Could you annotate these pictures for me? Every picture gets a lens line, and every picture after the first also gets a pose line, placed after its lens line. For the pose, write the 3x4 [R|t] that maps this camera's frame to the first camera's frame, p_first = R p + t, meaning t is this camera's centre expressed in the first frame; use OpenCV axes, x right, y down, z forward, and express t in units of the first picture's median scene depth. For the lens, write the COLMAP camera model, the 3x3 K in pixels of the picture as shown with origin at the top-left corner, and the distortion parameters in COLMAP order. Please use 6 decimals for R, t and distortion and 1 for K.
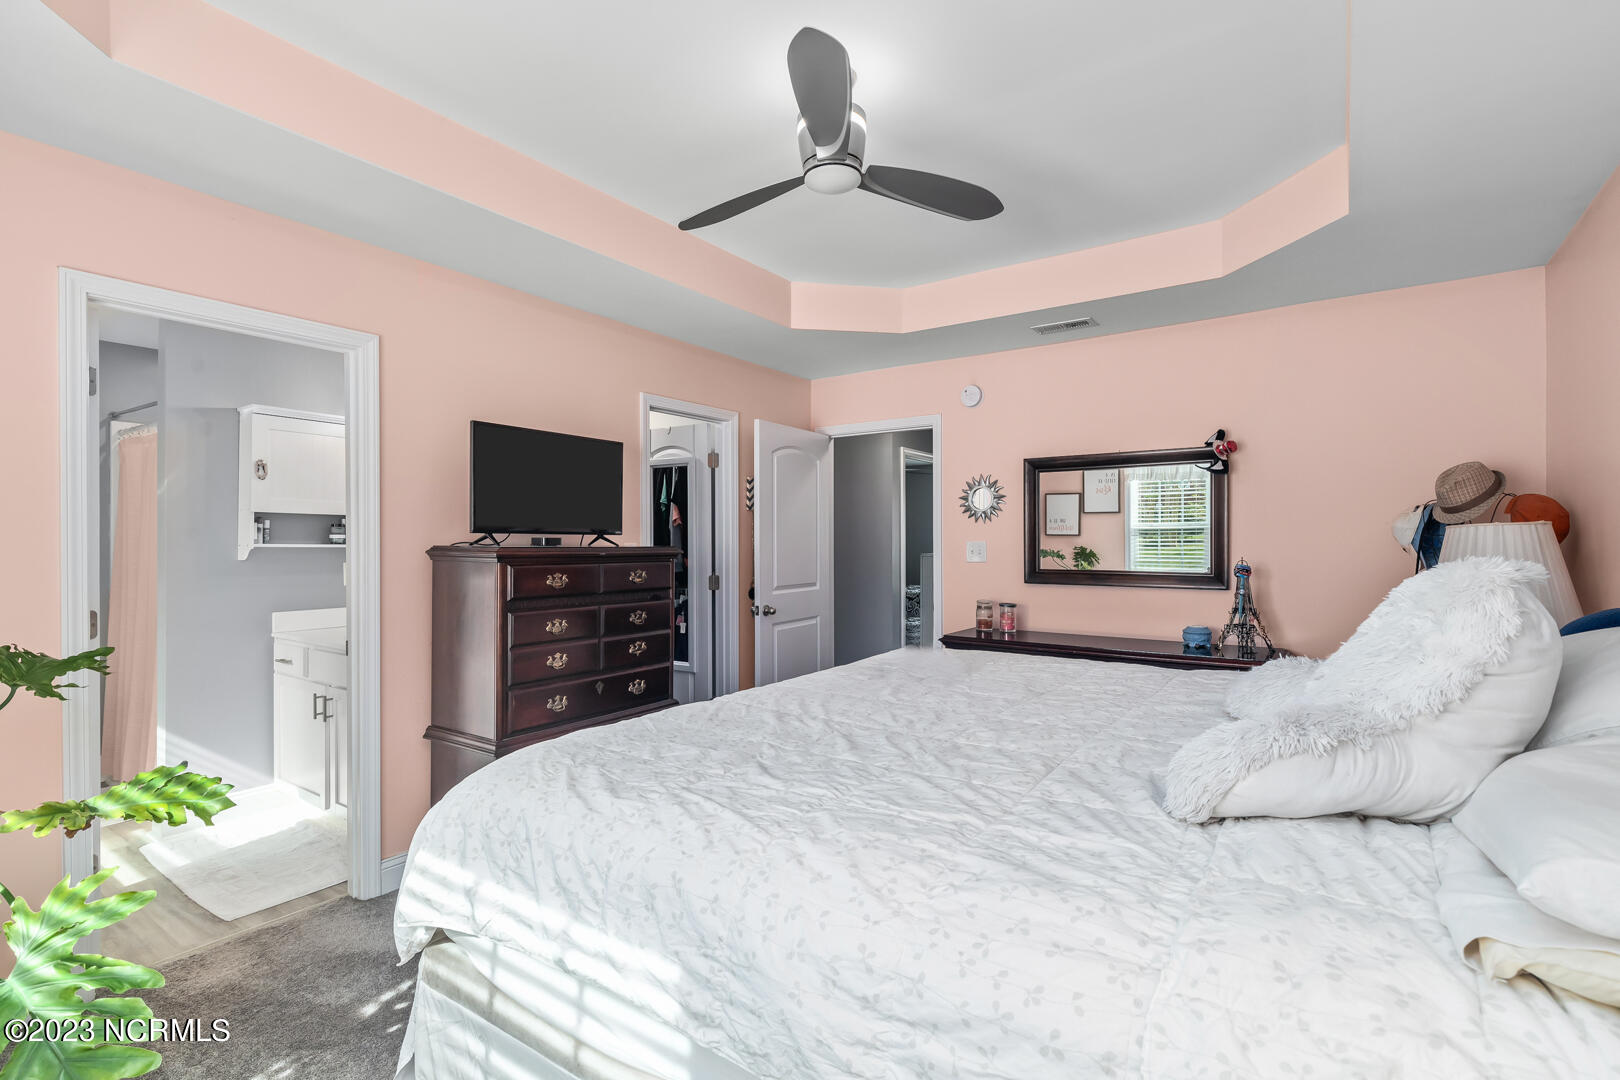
lens RADIAL K [[723.5, 0, 810.0], [0, 723.5, 540.0], [0, 0, 1]] dist [0.000226, -0.000266]
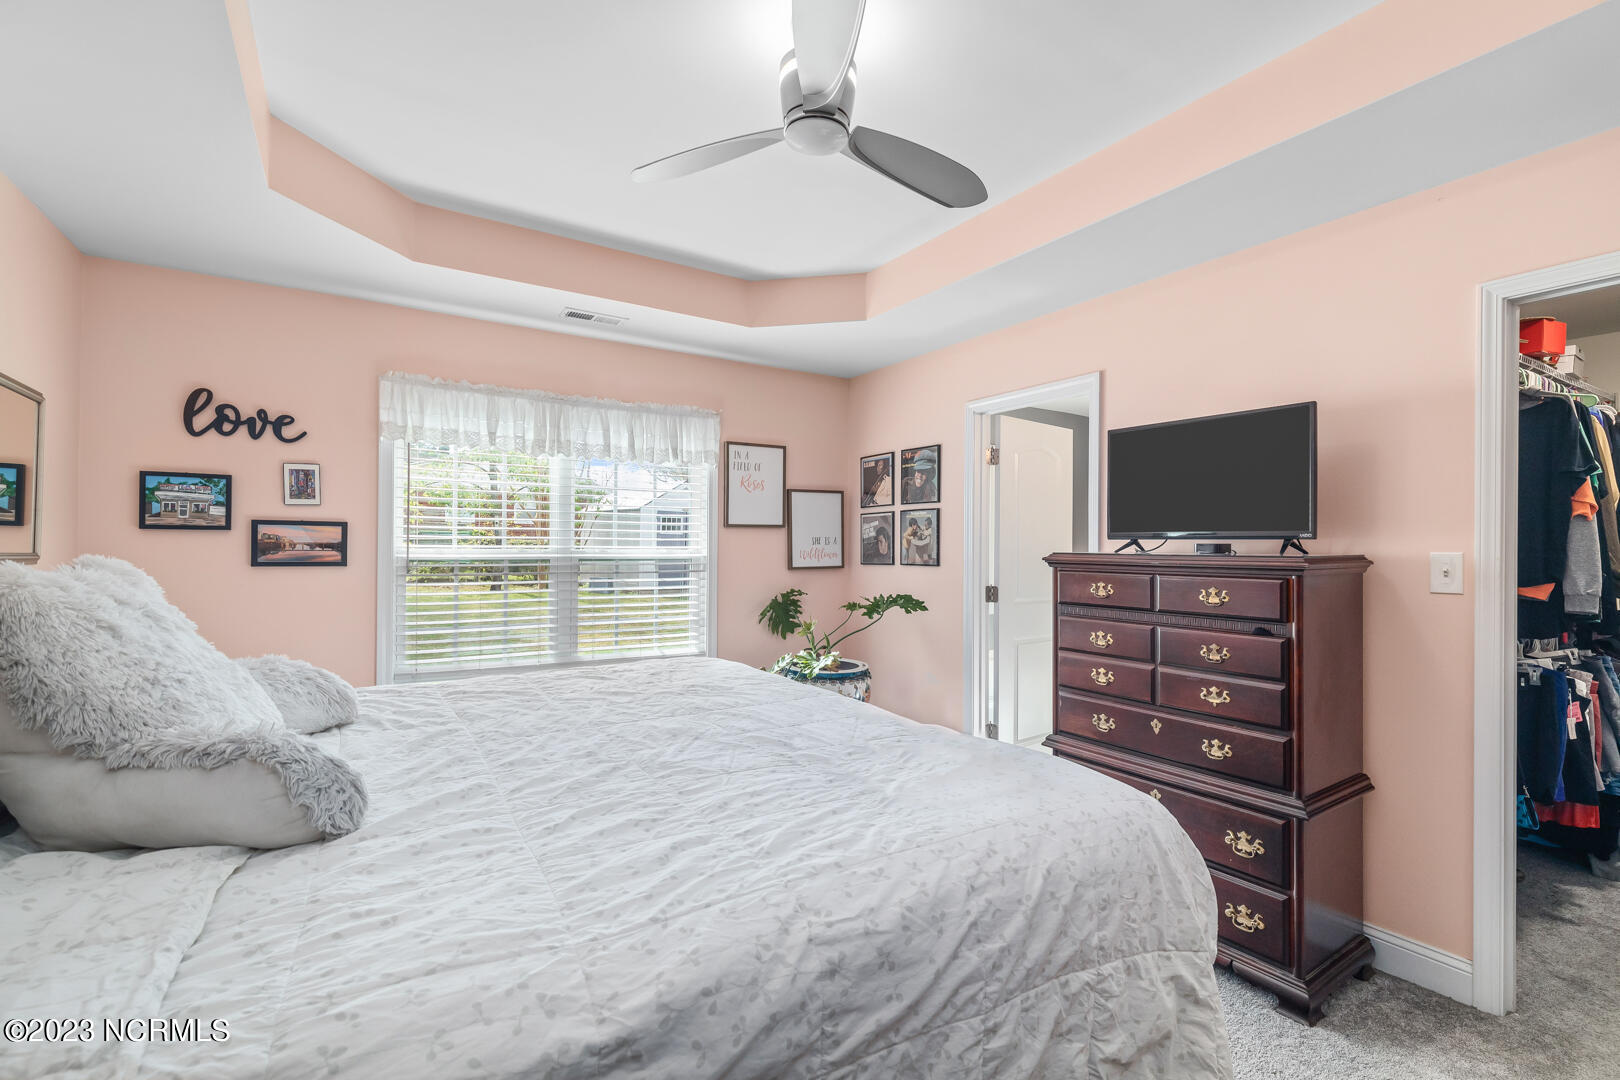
lens RADIAL K [[723.5, 0, 810.0], [0, 723.5, 540.0], [0, 0, 1]] dist [0.000226, -0.000266]
pose [[-0.391500, -0.014456, -0.920064, 0.616514], [-0.003384, 0.999892, -0.014270, 0.005896], [0.920172, -0.002473, -0.391507, 0.956305]]
